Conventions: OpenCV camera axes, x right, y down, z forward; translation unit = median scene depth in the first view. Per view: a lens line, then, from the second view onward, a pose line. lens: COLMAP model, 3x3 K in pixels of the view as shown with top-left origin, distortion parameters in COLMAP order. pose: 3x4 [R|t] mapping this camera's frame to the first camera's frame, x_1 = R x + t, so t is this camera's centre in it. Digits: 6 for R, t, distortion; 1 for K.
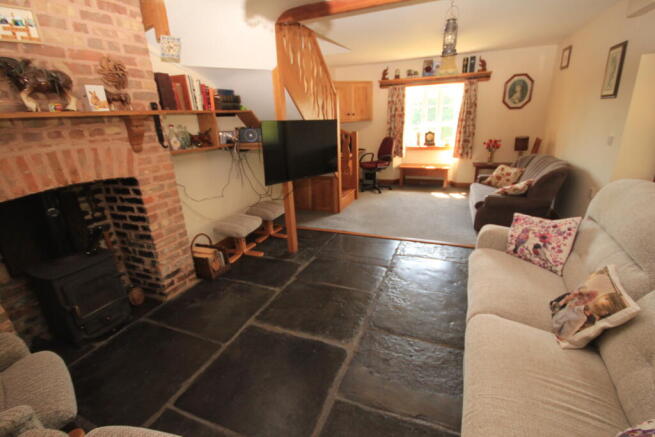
lens RADIAL K [[300.2, 0, 327.5], [0, 300.2, 218.5], [0, 0, 1]] dist [0.027351, -0.028340]
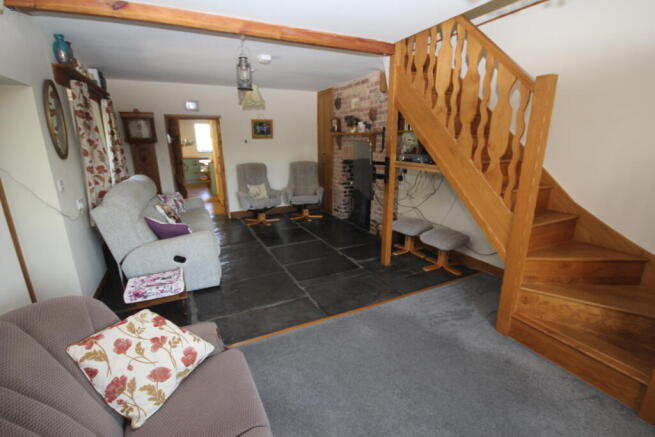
lens RADIAL K [[300.2, 0, 327.5], [0, 300.2, 218.5], [0, 0, 1]] dist [0.027351, -0.028340]
pose [[-0.654180, 0.246762, -0.714952, 0.993219], [-0.202950, 0.853343, 0.480226, -0.668187], [0.728601, 0.459254, -0.508160, 1.798378]]
